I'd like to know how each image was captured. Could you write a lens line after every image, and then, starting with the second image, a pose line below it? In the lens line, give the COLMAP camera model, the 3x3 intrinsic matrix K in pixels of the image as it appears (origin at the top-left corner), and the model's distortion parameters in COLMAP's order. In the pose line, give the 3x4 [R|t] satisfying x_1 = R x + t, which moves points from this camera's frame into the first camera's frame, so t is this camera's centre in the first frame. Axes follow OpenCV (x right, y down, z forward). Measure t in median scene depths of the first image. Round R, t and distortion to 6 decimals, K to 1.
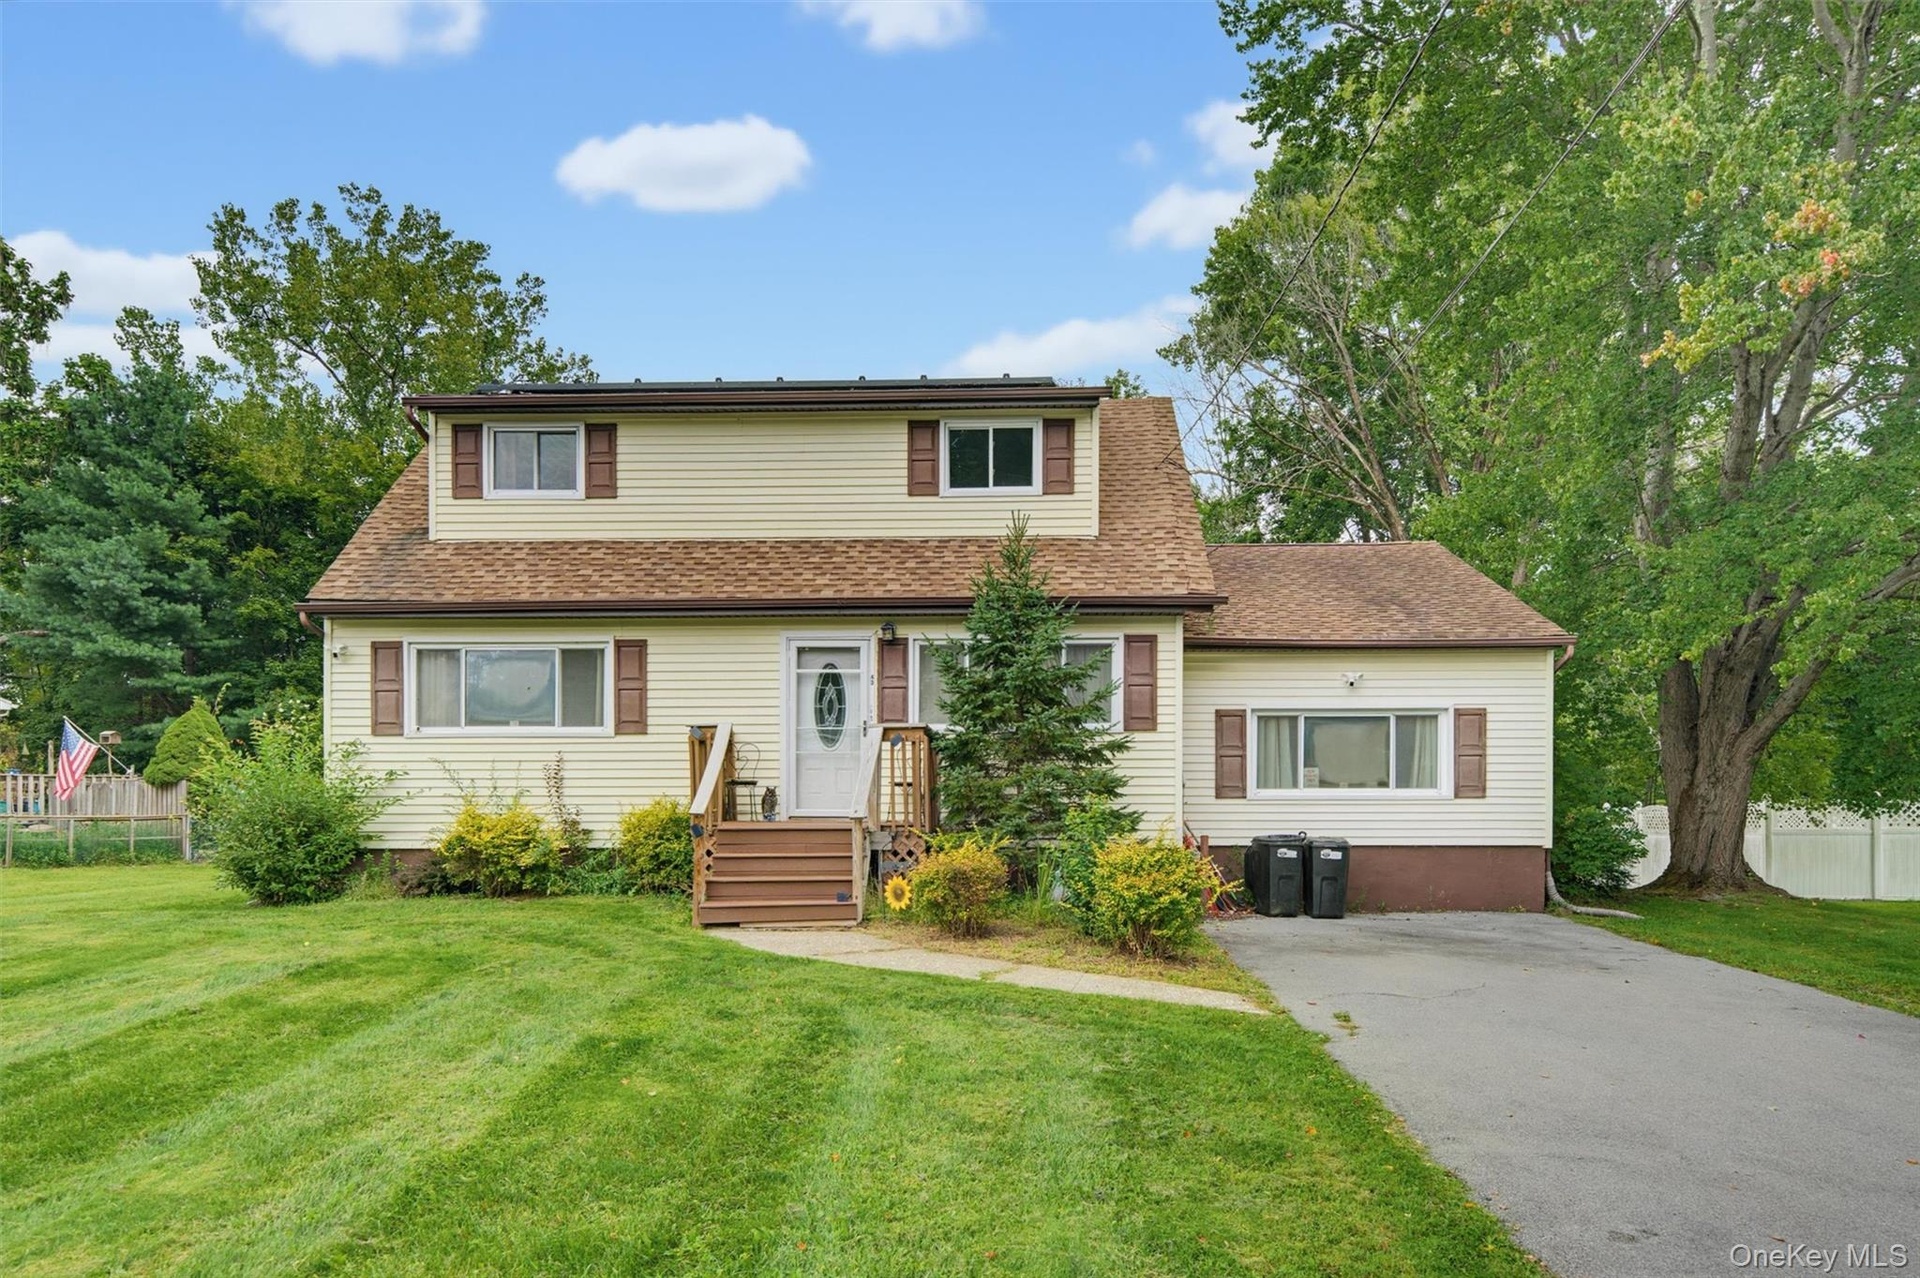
lens RADIAL K [[1363.0, 0, 1023.0], [0, 1363.0, 801.3], [0, 0, 1]] dist [0.021928, -0.003415]
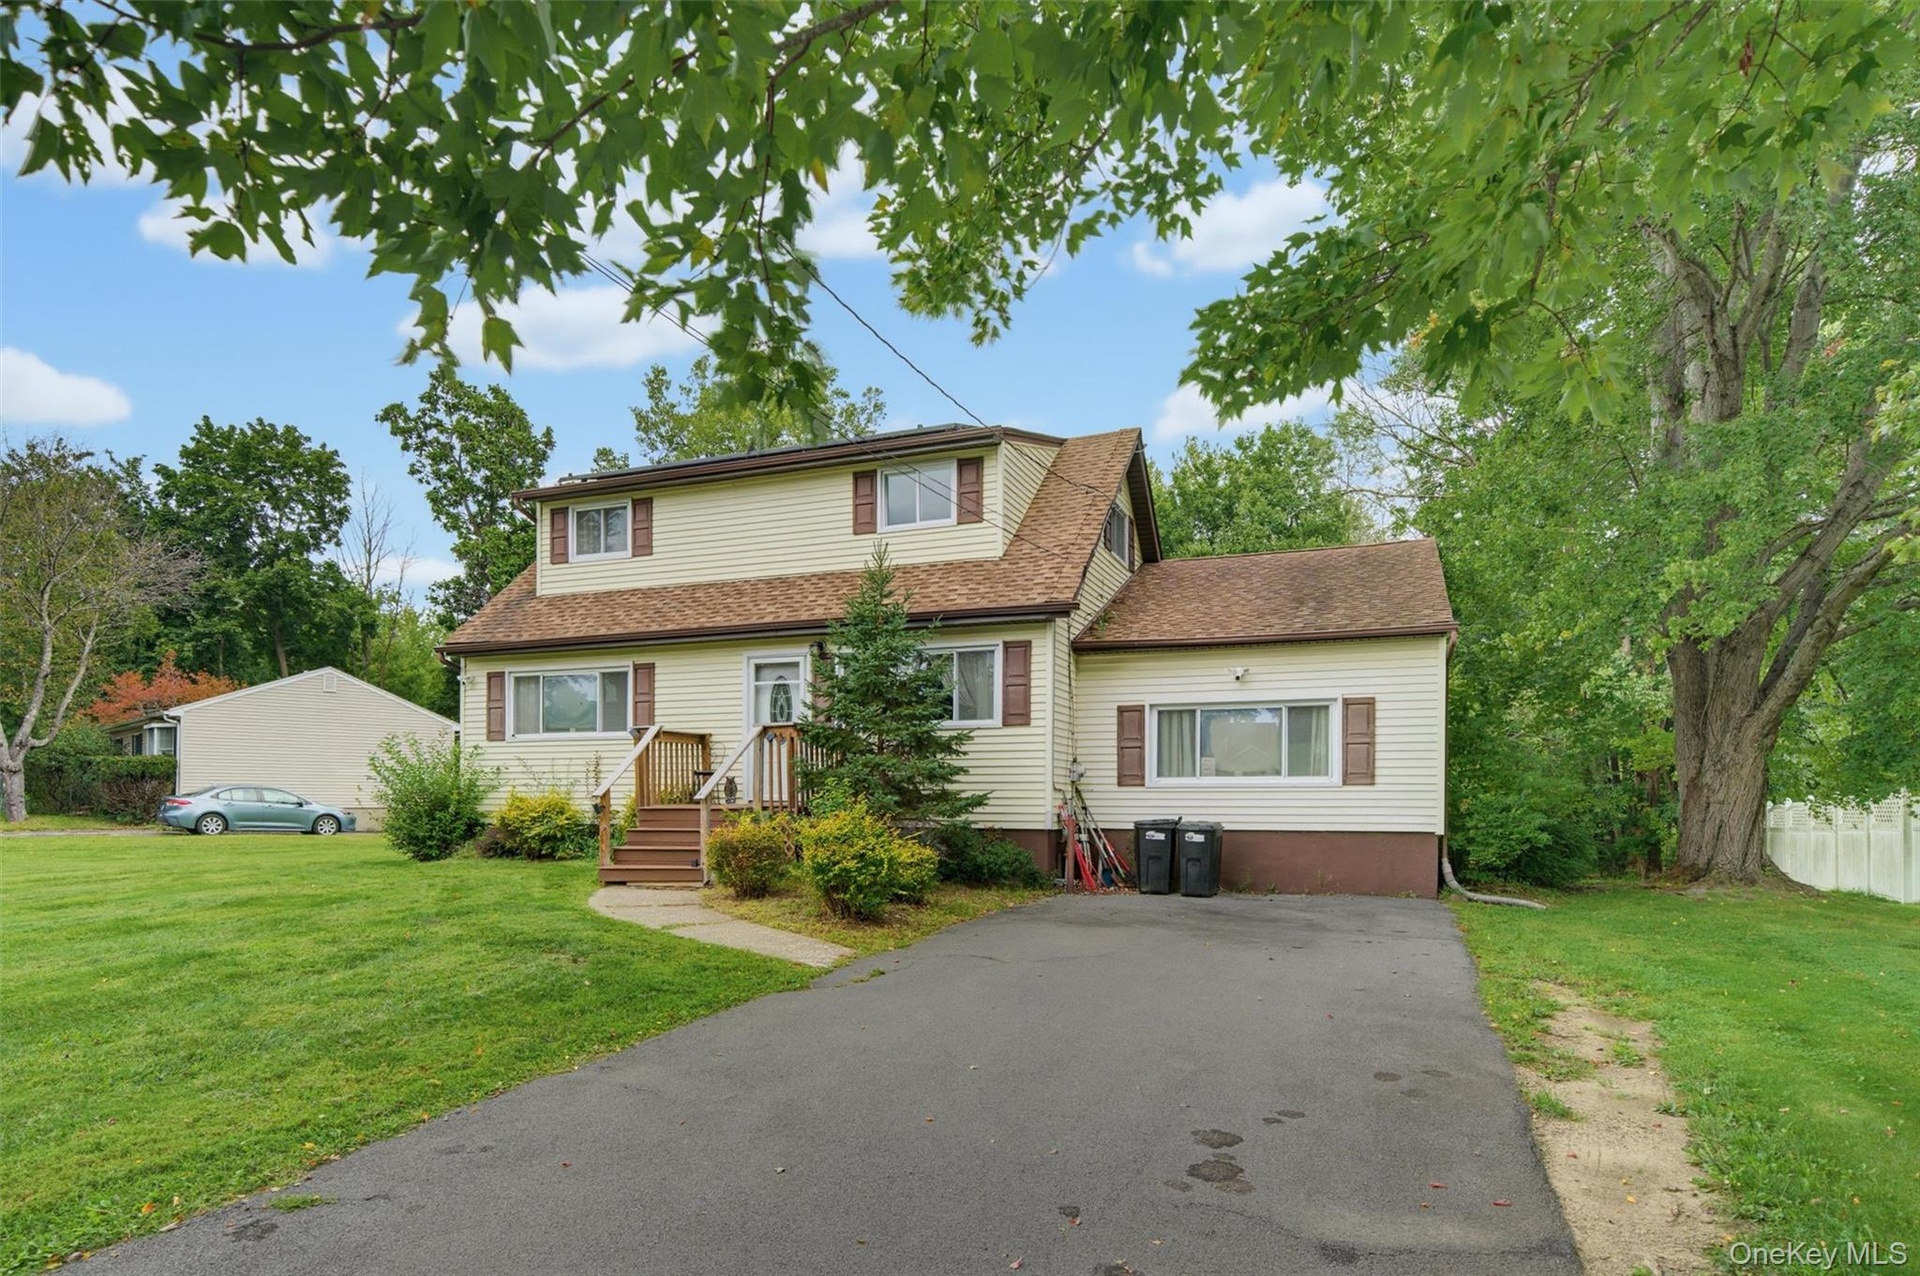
lens RADIAL K [[1148.9, 0, 960.0], [0, 1148.9, 792.6], [0, 0, 1]] dist [0.017627, 0.002357]
pose [[0.935582, -0.000364, -0.353109, 0.359225], [-0.002350, 0.999971, -0.007257, 0.010485], [0.353102, 0.007620, 0.935554, 0.085192]]
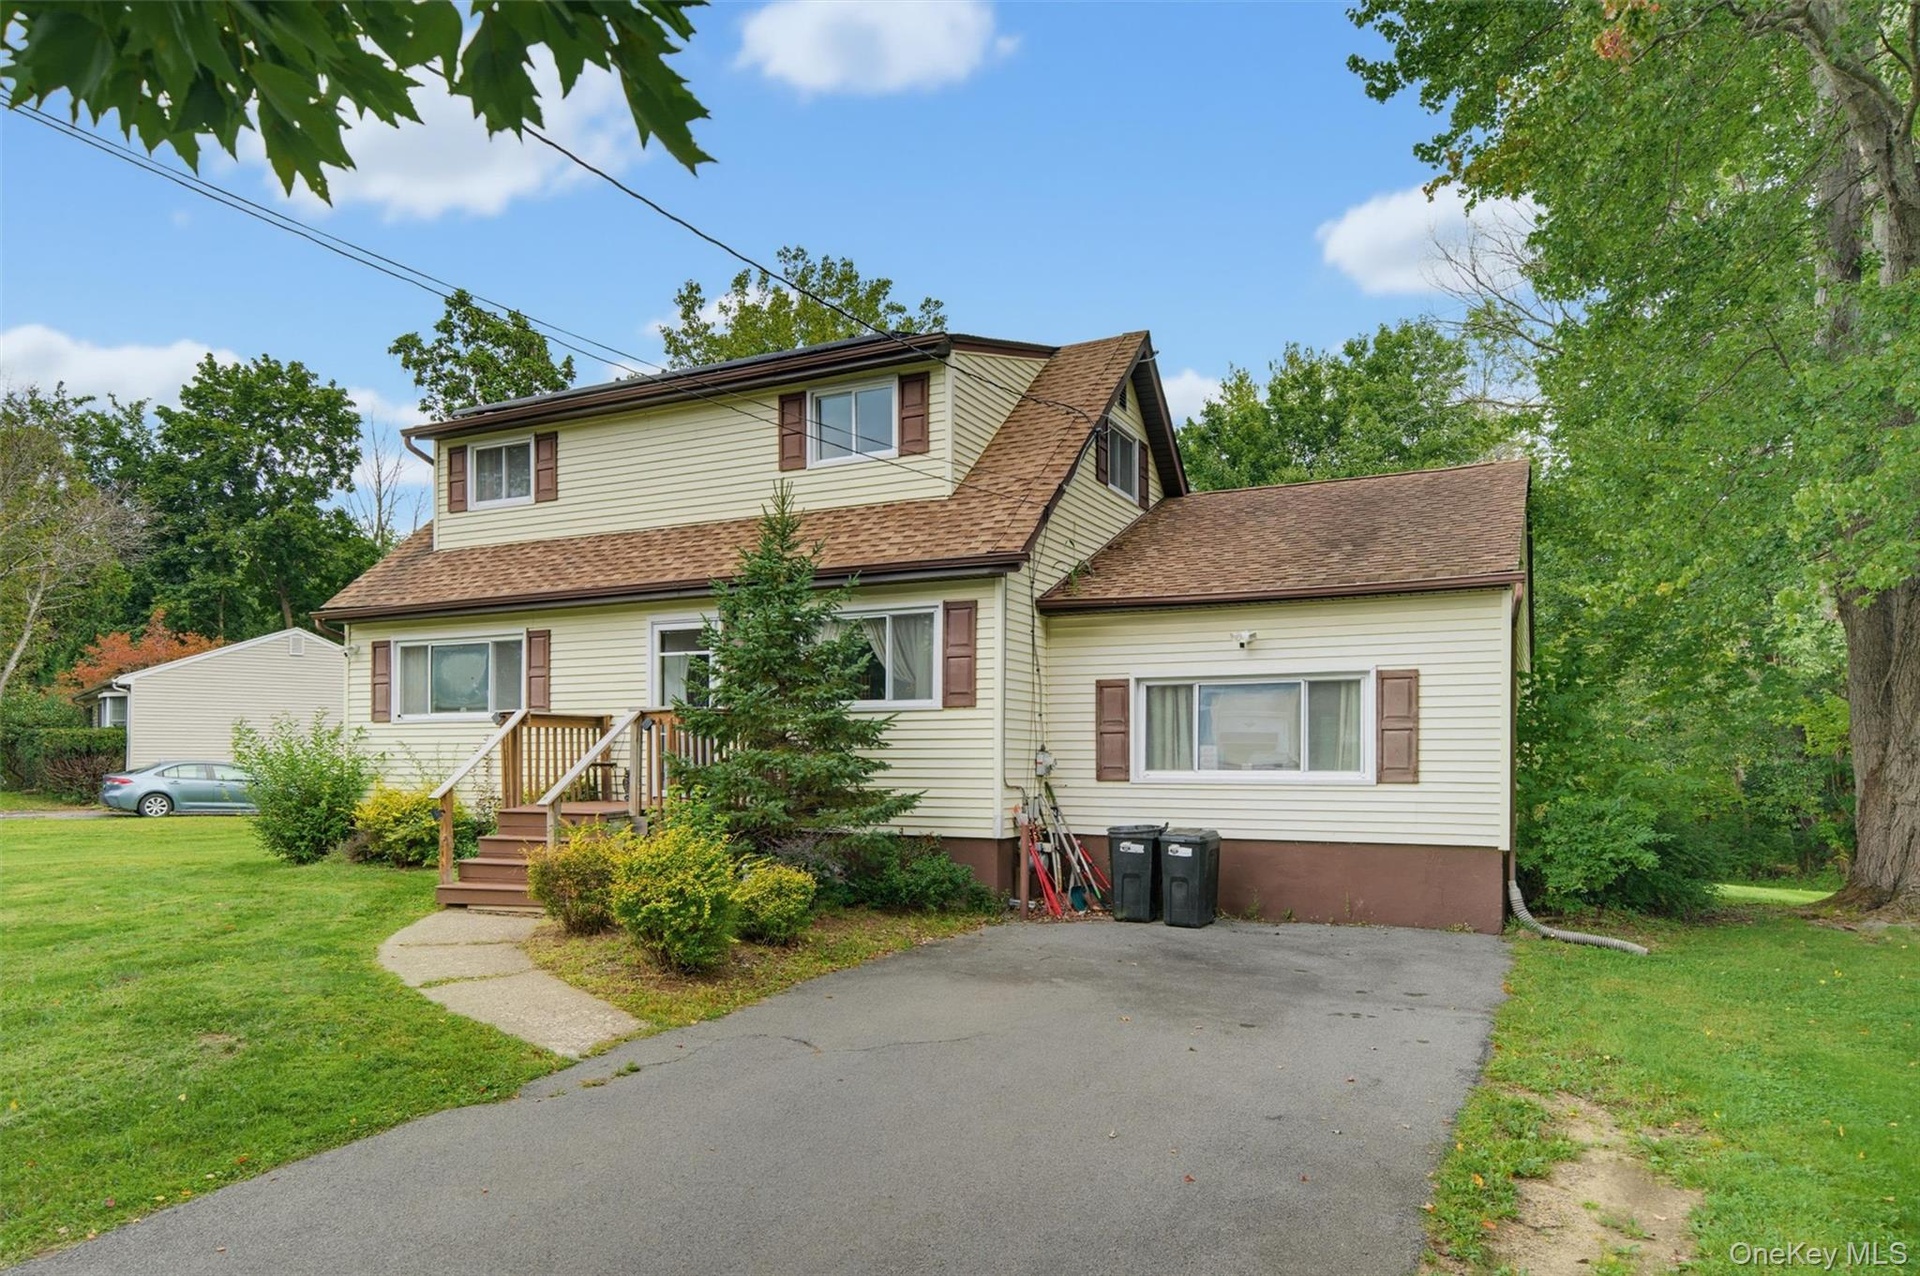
lens RADIAL K [[1277.7, 0, 951.9], [0, 1277.7, 745.6], [0, 0, 1]] dist [0.027628, 0.002312]
pose [[0.899348, -0.003649, -0.437219, 0.427709], [-0.001324, 0.999938, -0.011070, -0.016089], [0.437232, 0.010534, 0.899287, 0.223824]]
